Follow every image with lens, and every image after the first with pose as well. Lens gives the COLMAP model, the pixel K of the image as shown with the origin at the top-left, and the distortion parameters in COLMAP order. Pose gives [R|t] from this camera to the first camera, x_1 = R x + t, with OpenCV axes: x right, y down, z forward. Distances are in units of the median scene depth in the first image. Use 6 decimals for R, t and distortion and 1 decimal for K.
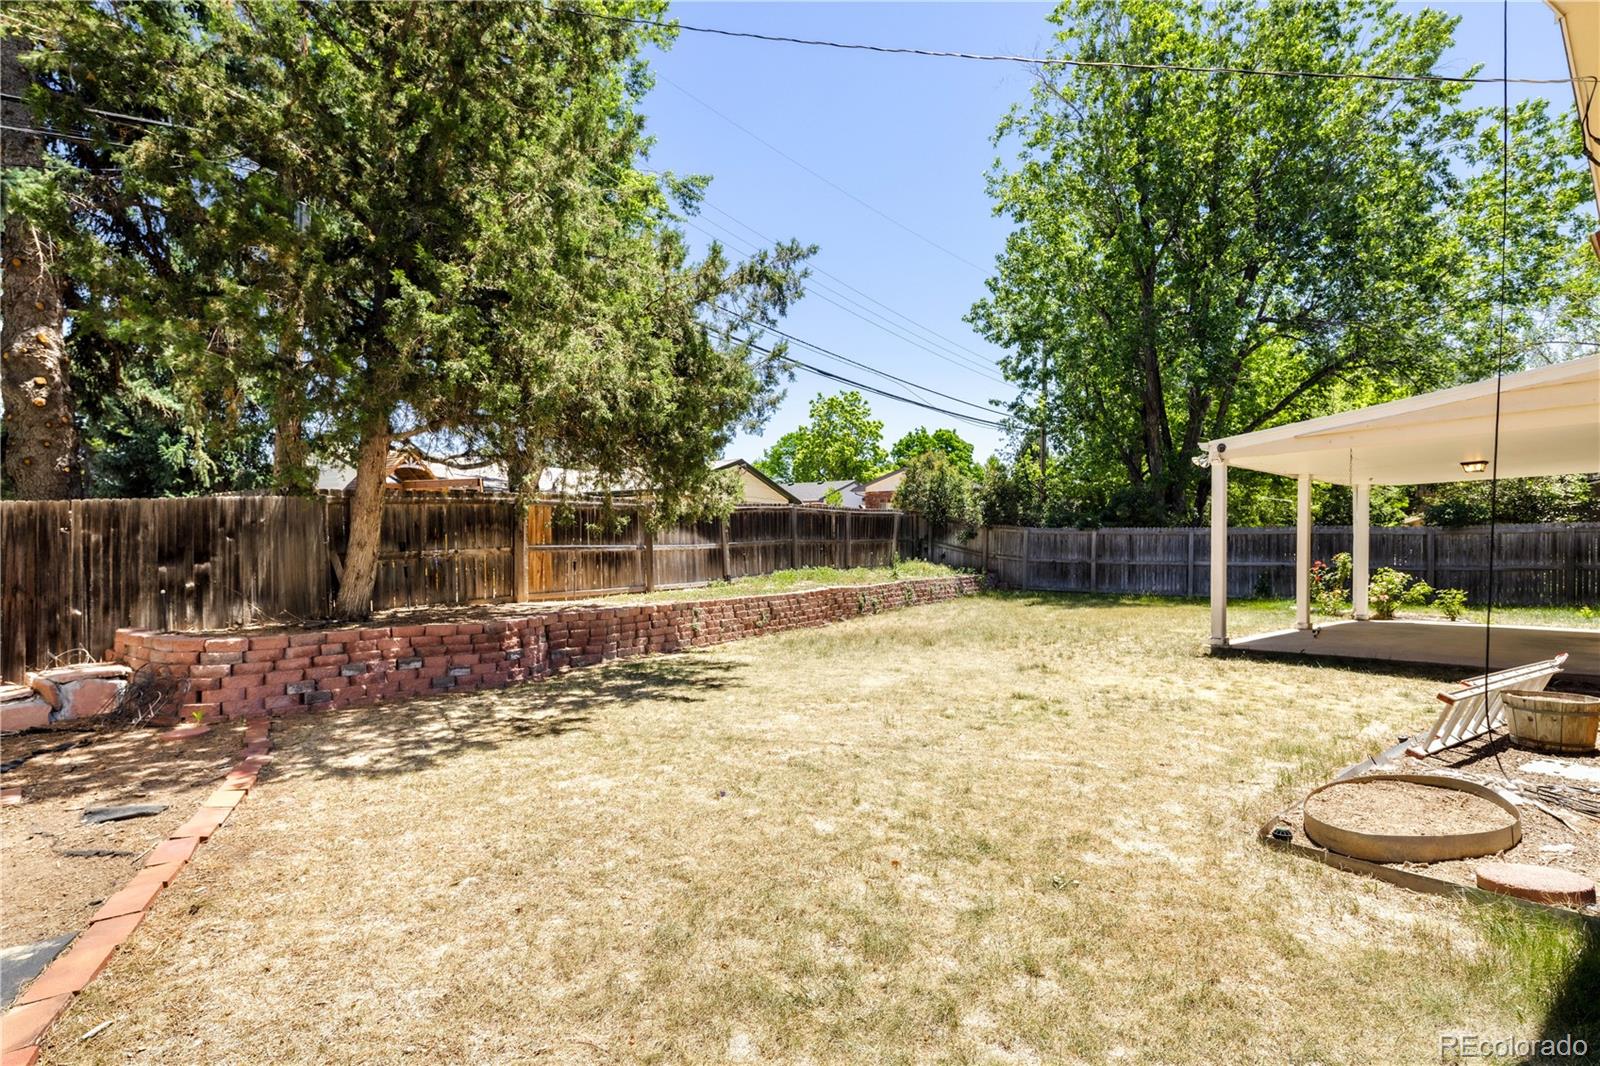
lens RADIAL K [[788.2, 0, 793.9], [0, 788.2, 546.4], [0, 0, 1]] dist [0.003778, 0.000678]
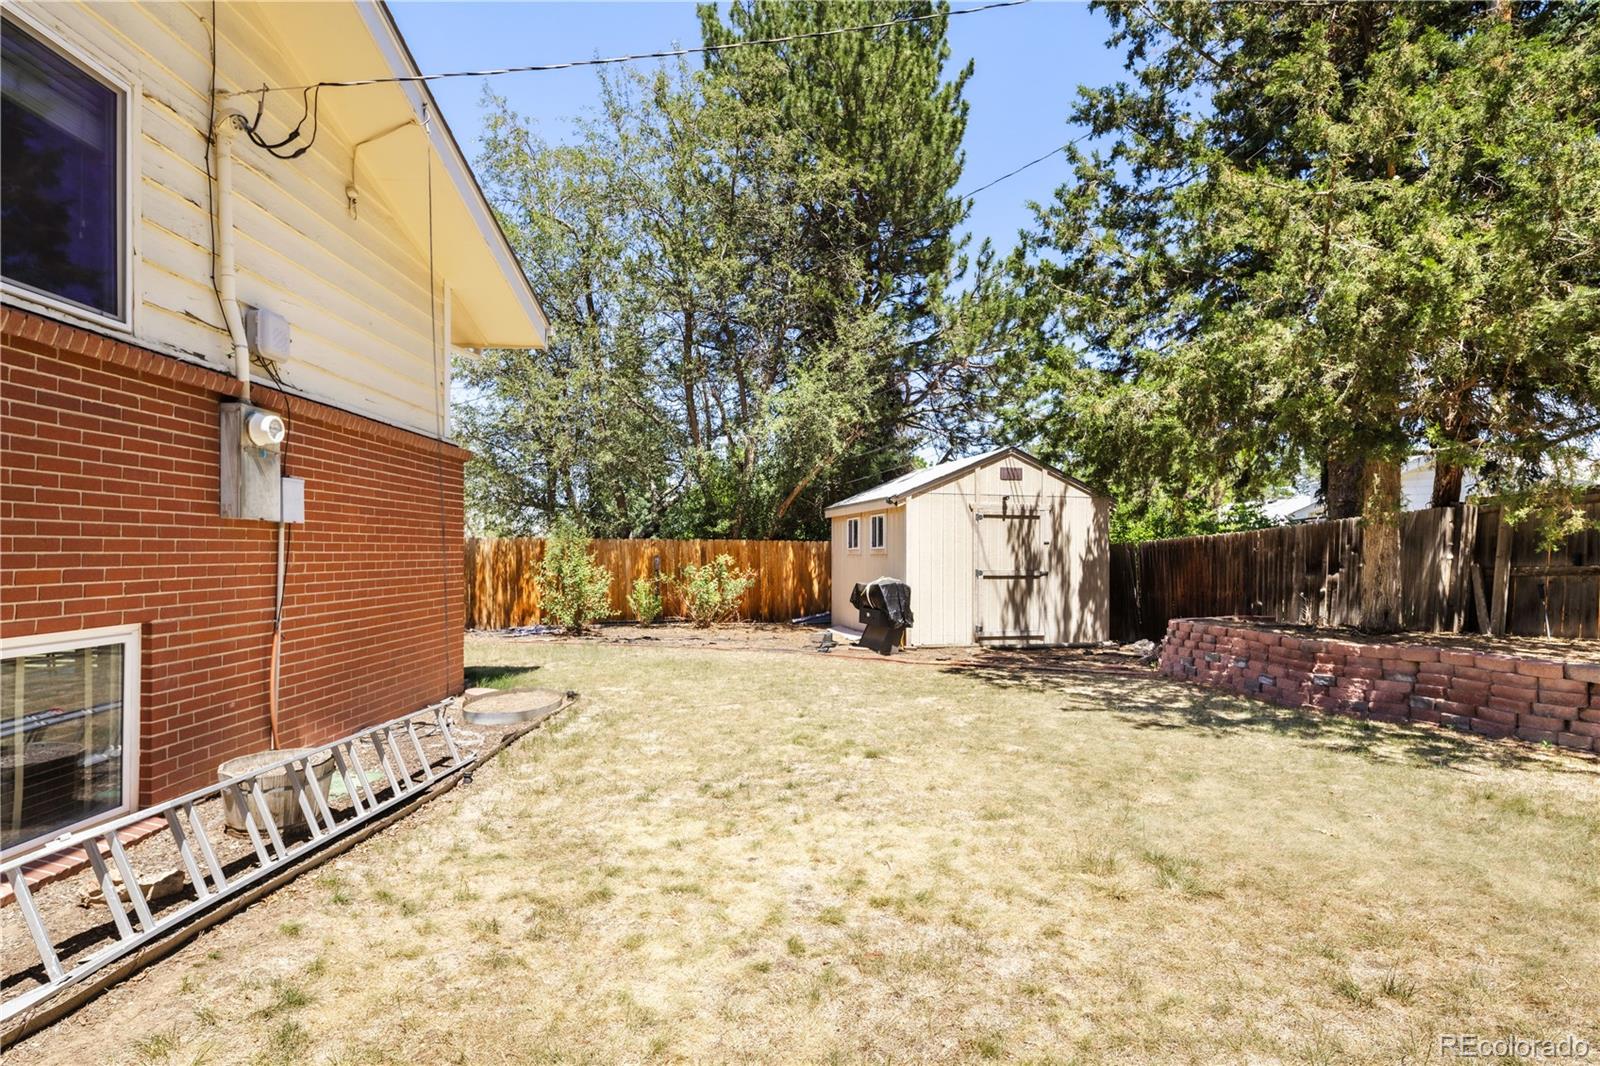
lens RADIAL K [[788.2, 0, 804.4], [0, 788.2, 546.8], [0, 0, 1]] dist [0.003778, 0.000678]
pose [[-0.657778, -0.013359, -0.753093, 0.767253], [0.000719, 0.999831, -0.018364, 0.001607], [0.753212, -0.012621, -0.657657, 1.174610]]
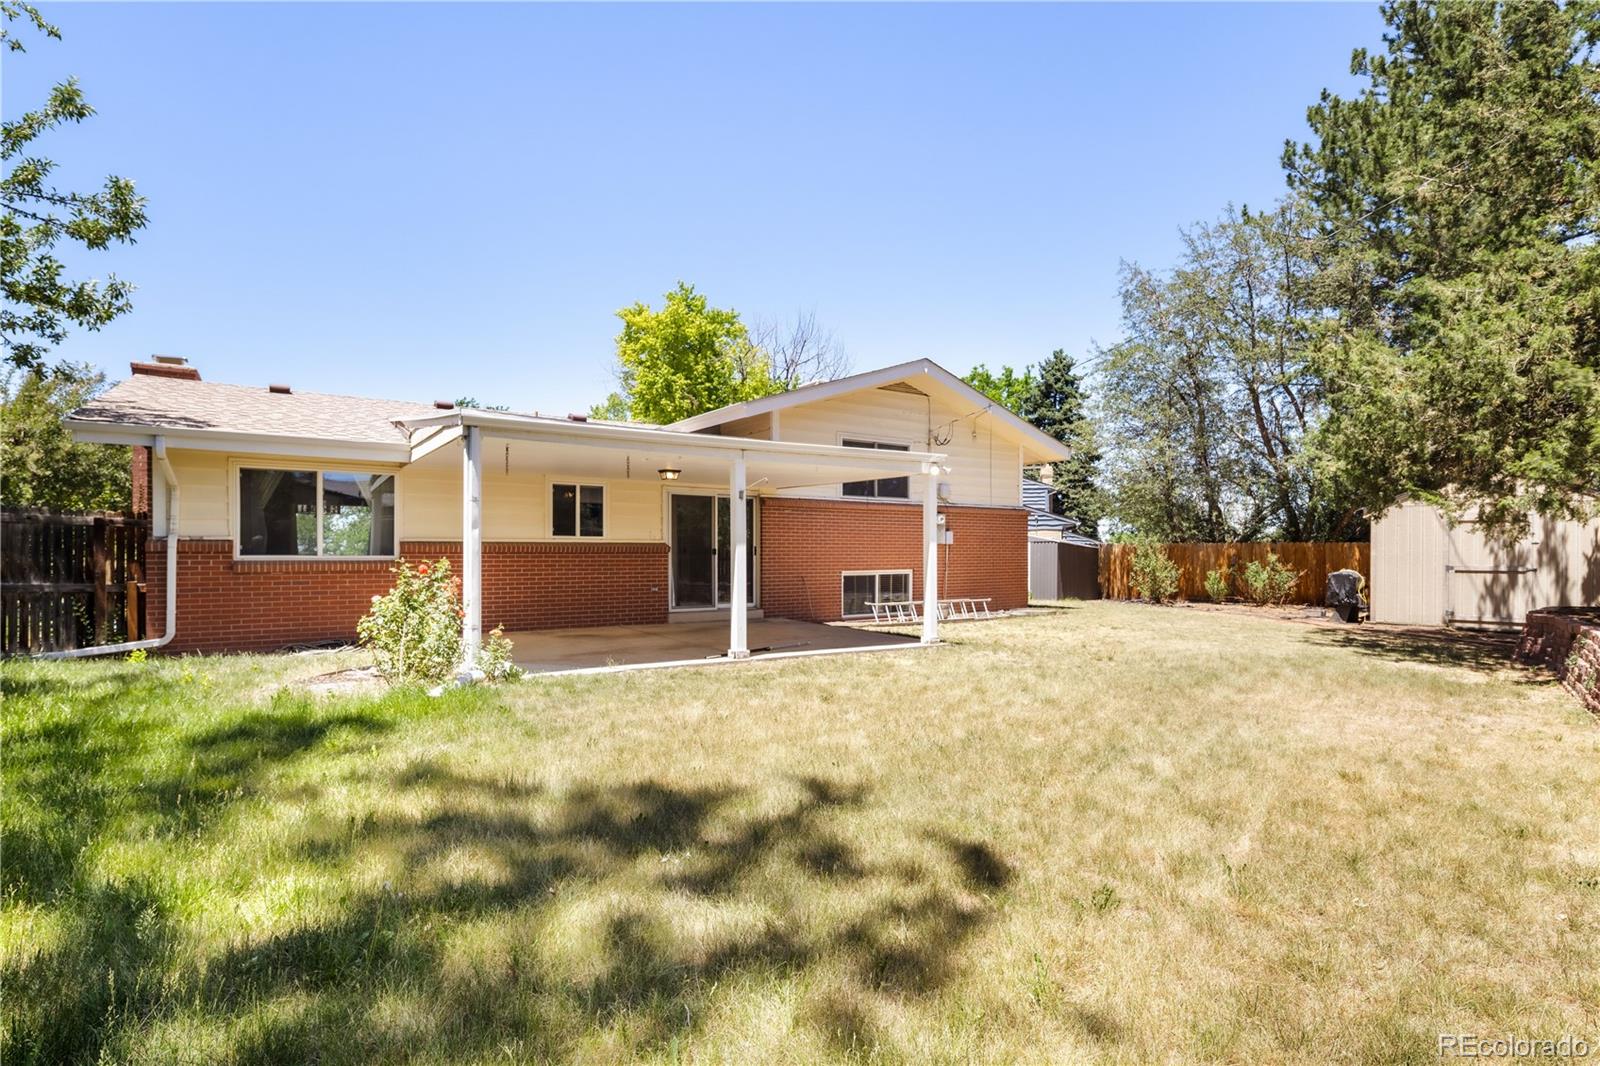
lens RADIAL K [[788.2, 0, 798.7], [0, 788.2, 543.4], [0, 0, 1]] dist [0.003778, 0.000678]
pose [[-0.994127, -0.004374, 0.108132, 0.745282], [-0.006543, 0.999784, -0.019712, 0.012686], [-0.108023, -0.020303, -0.993941, 2.544368]]
